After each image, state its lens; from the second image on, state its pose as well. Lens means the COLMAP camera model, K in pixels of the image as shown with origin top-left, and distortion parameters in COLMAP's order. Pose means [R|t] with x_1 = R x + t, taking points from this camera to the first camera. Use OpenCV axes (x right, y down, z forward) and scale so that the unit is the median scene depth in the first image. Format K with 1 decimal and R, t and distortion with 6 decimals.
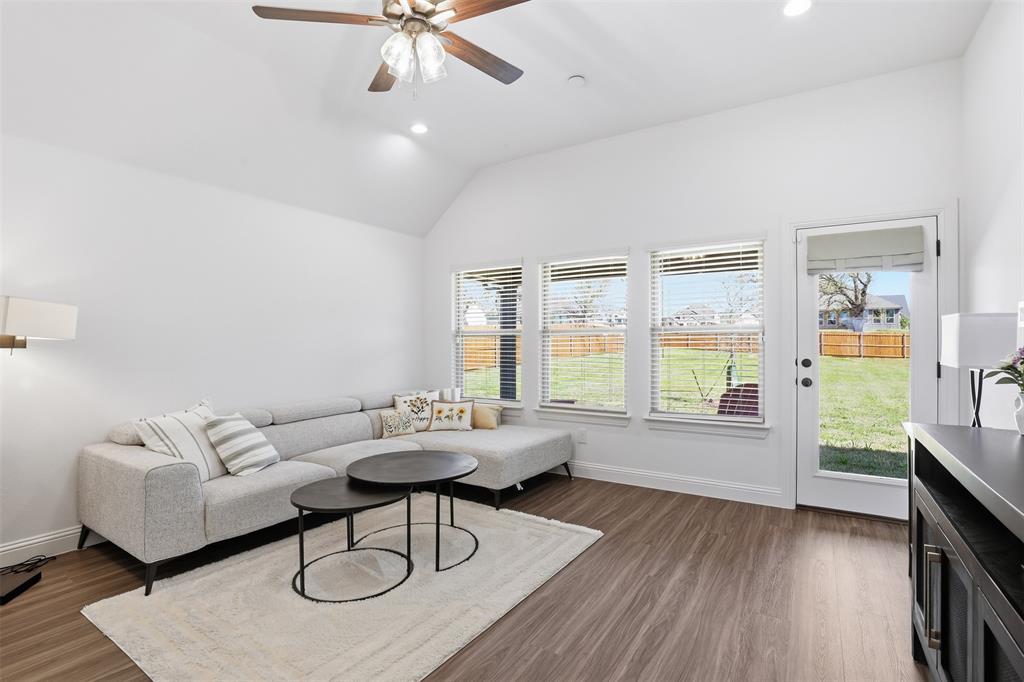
lens RADIAL K [[477.0, 0, 508.4], [0, 477.0, 346.4], [0, 0, 1]] dist [-0.022243, 0.000283]
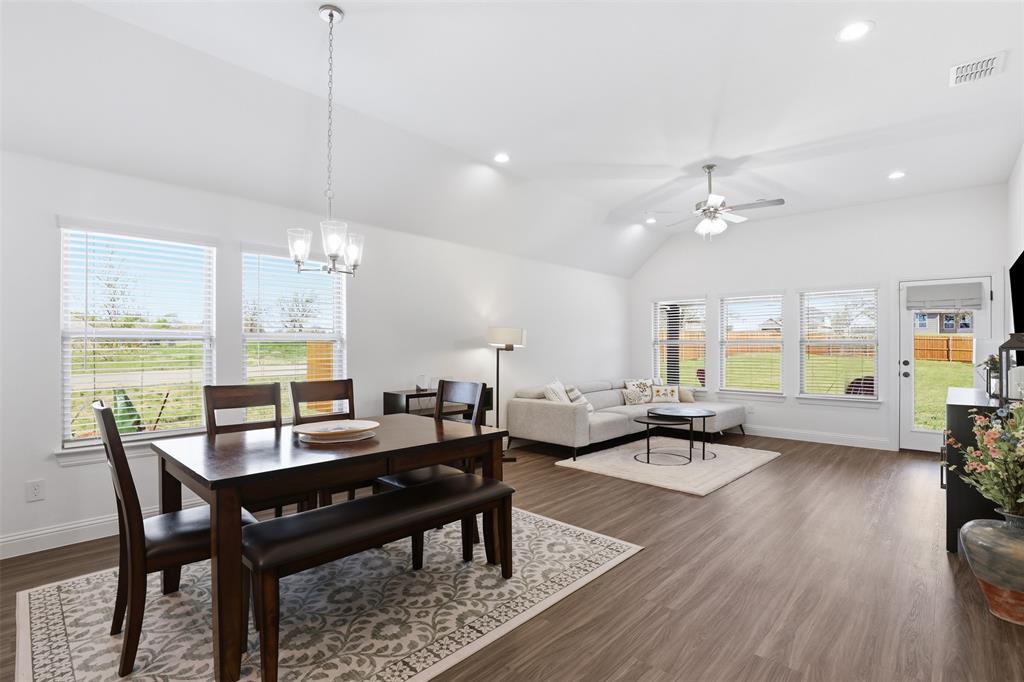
lens RADIAL K [[477.0, 0, 508.4], [0, 477.0, 346.4], [0, 0, 1]] dist [-0.022243, 0.000283]
pose [[0.984527, 0.005524, -0.175143, -0.439445], [-0.006719, 0.999958, -0.006234, -0.003302], [0.175101, 0.007314, 0.984523, -0.836829]]
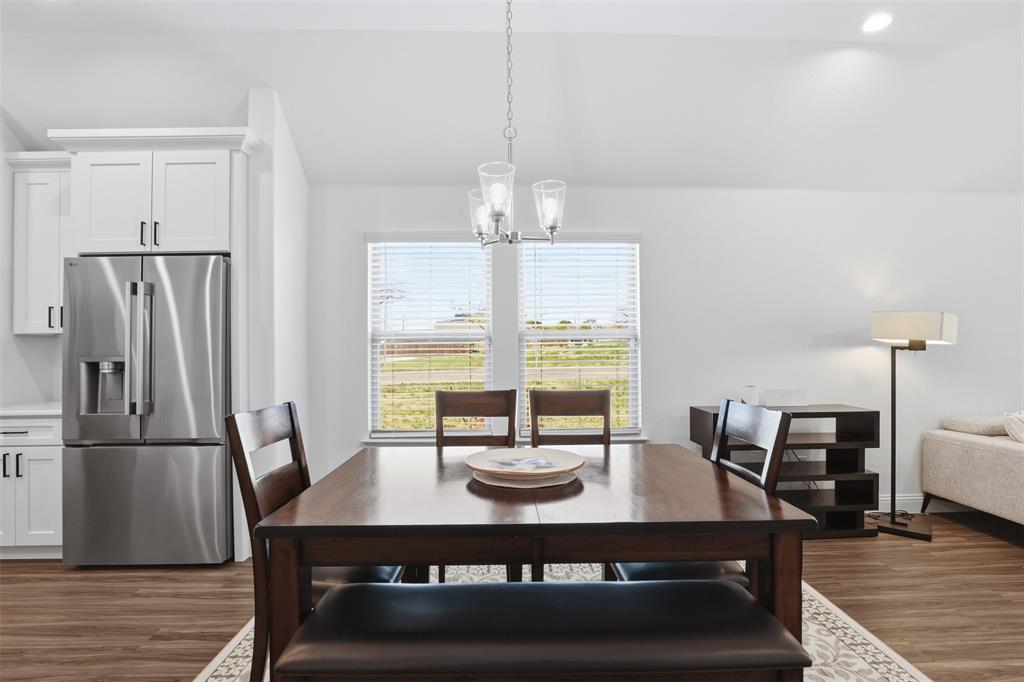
lens RADIAL K [[479.8, 0, 516.0], [0, 479.8, 343.0], [0, 0, 1]] dist [-0.027183, 0.000302]
pose [[0.572934, -0.004815, -0.819587, -0.409889], [-0.001680, 0.999974, -0.007048, -0.005390], [0.819600, 0.005415, 0.572911, -0.475773]]
